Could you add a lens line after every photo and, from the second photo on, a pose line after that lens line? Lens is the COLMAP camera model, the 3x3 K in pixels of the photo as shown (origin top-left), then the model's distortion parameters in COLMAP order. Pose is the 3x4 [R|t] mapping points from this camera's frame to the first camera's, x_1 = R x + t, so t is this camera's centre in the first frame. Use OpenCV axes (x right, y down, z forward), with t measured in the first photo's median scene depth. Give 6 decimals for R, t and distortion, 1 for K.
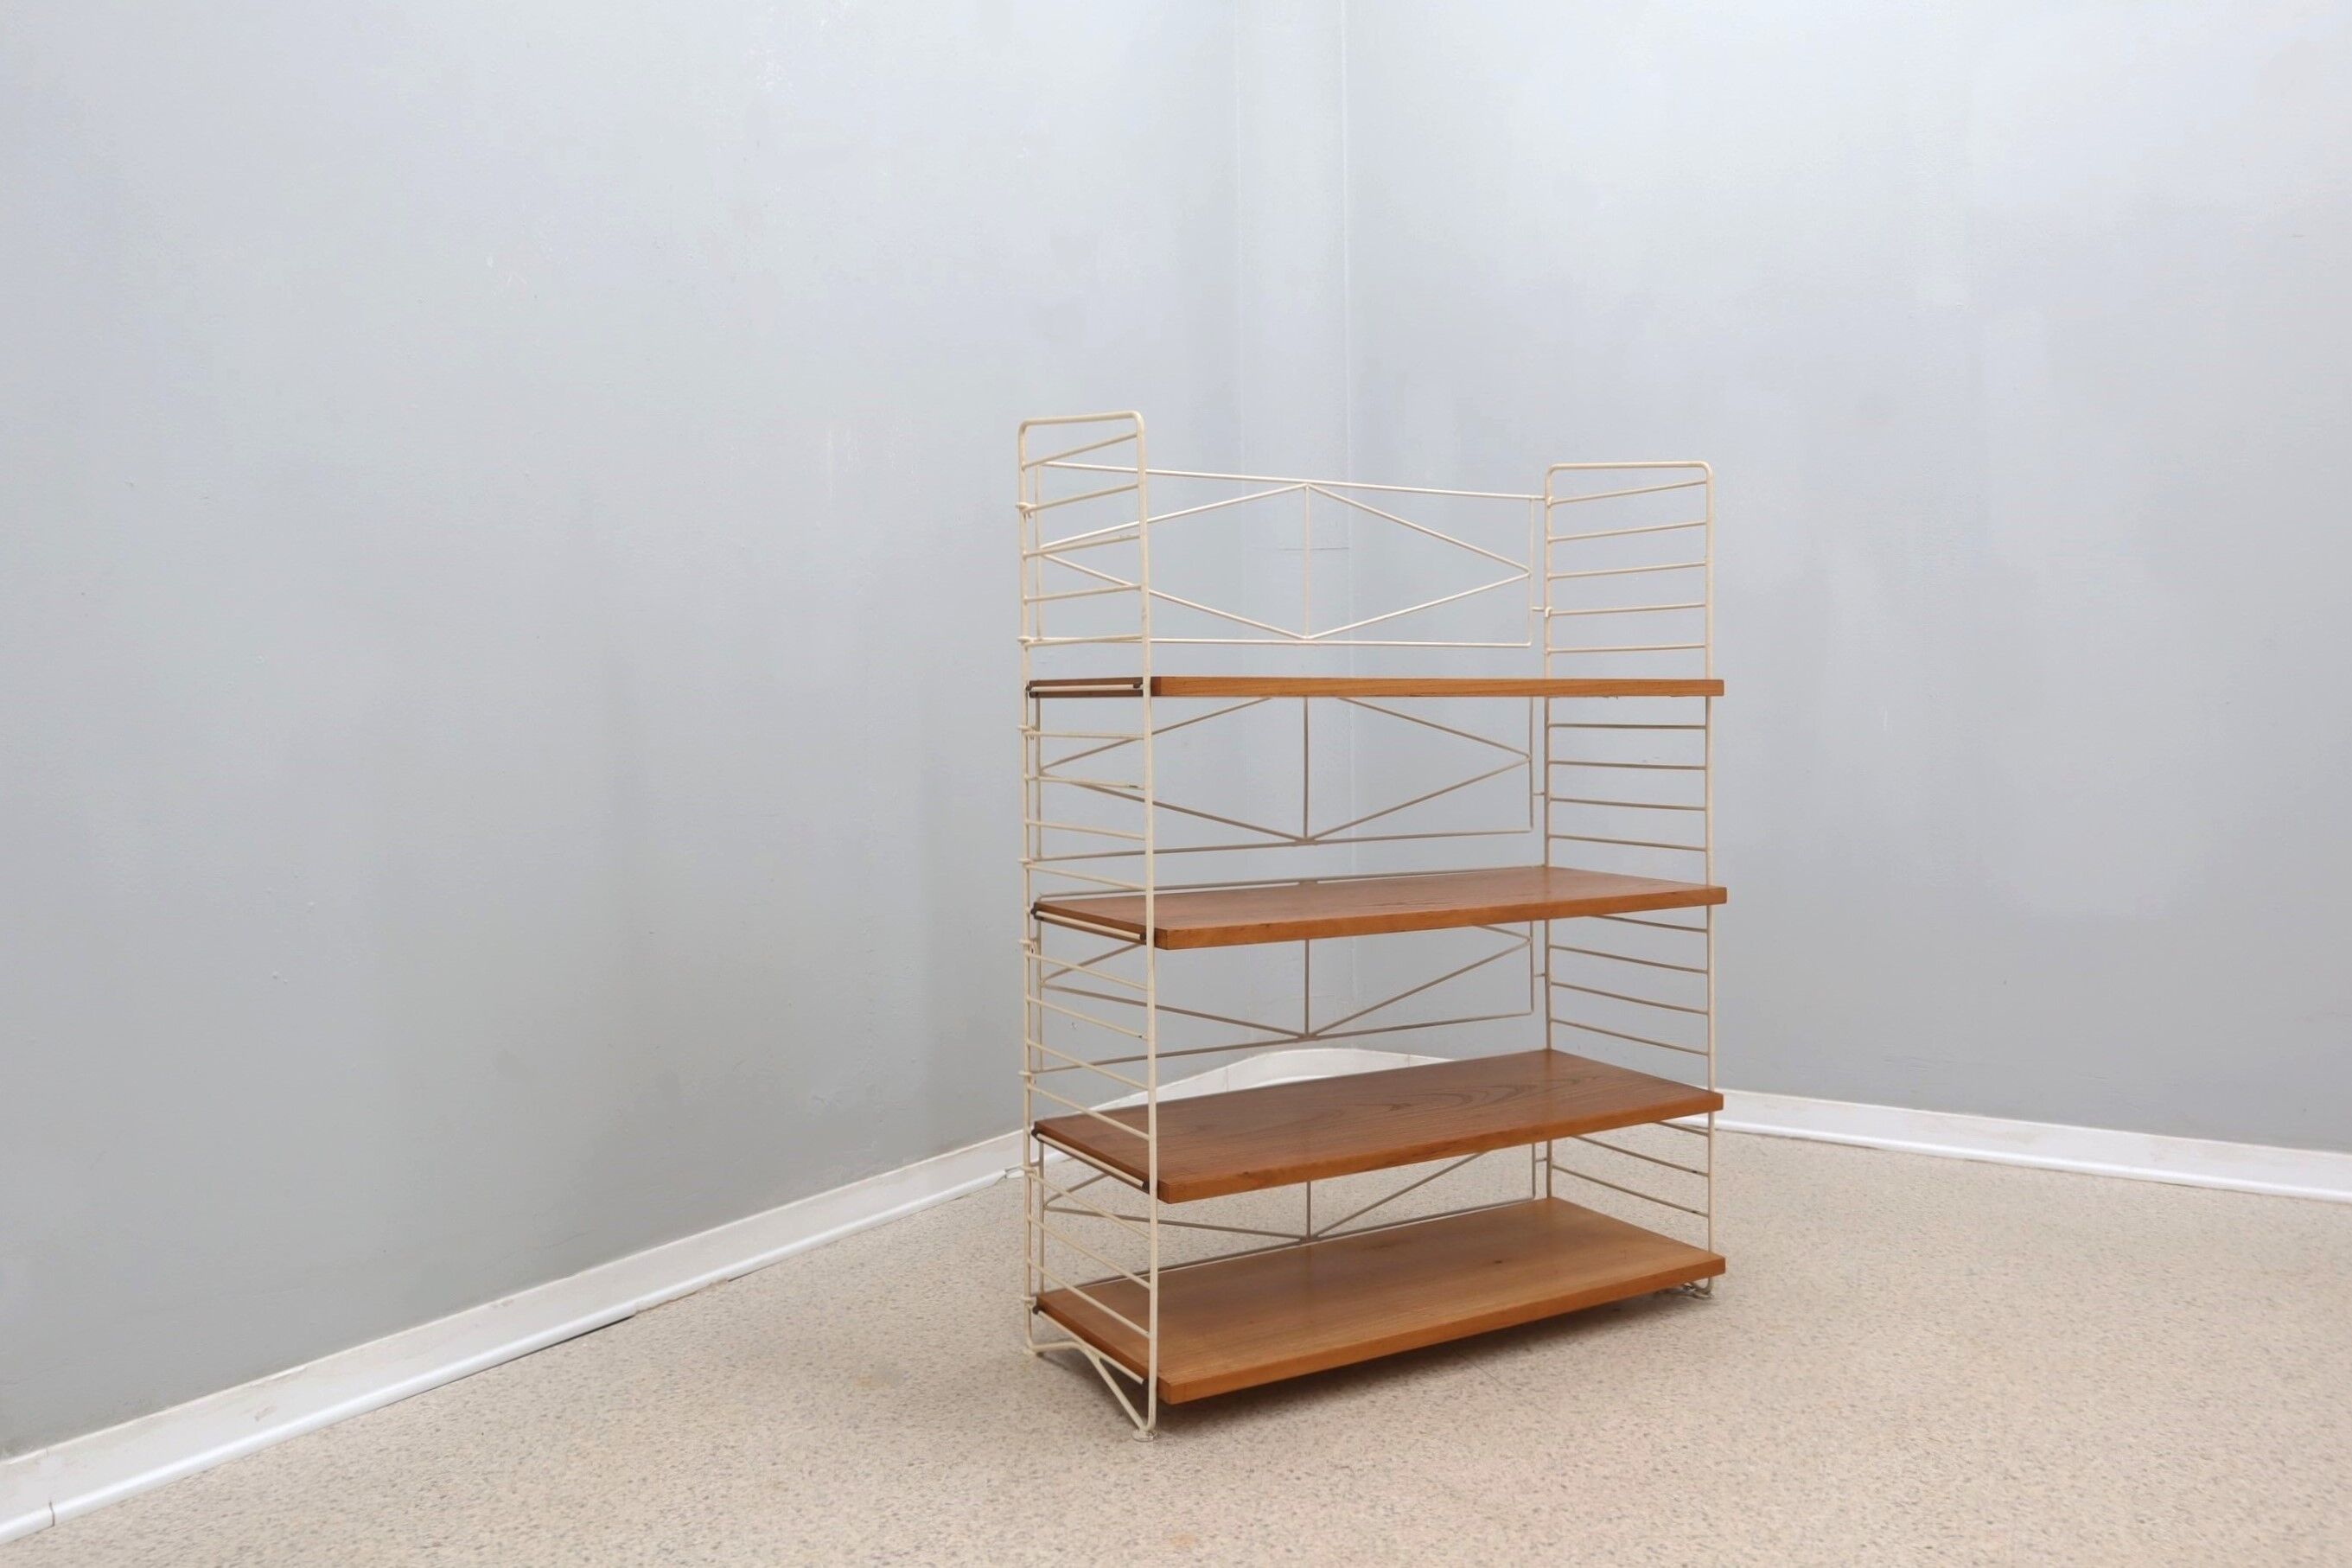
lens RADIAL K [[1764.7, 0, 1173.1], [0, 1764.7, 720.0], [0, 0, 1]] dist [0.002871, -0.003540]
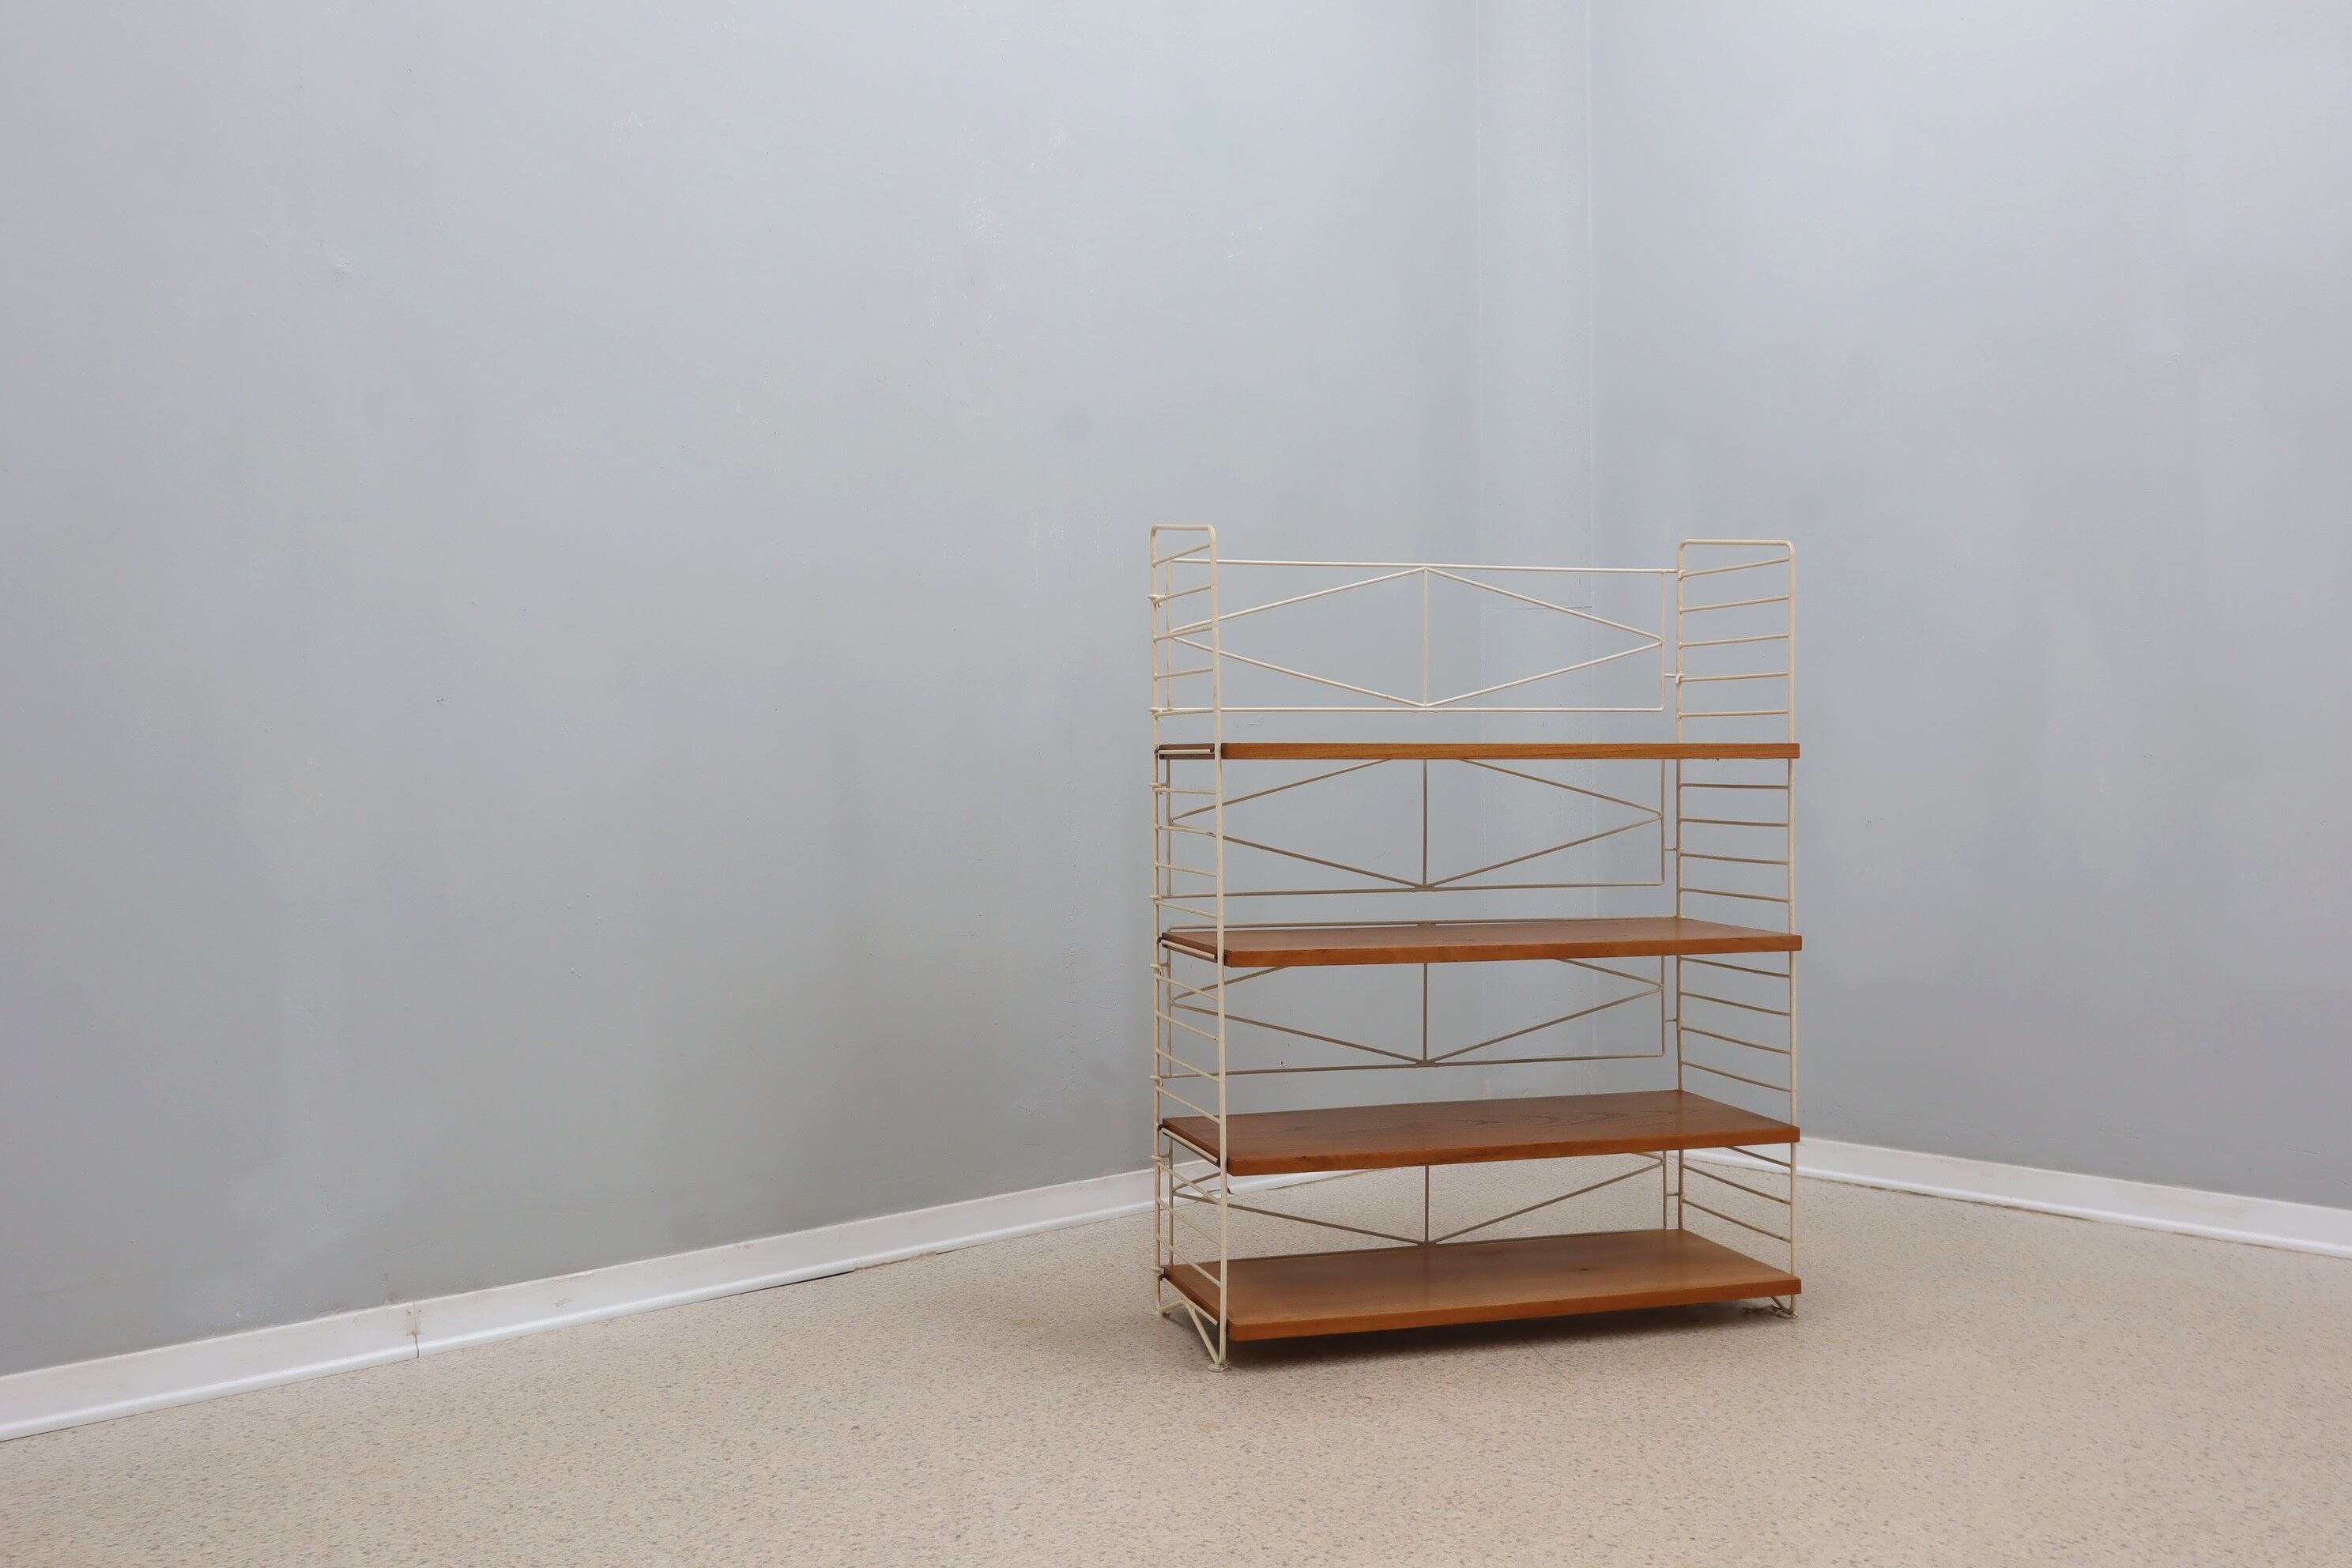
lens RADIAL K [[2128.8, 0, 1176.0], [0, 2128.8, 784.0], [0, 0, 1]] dist [0.000390, 0.010303]
pose [[0.970886, 0.004258, -0.239503, 0.268353], [-0.003452, 0.999987, 0.003787, -0.001618], [0.239516, -0.002851, 0.970888, -0.376178]]
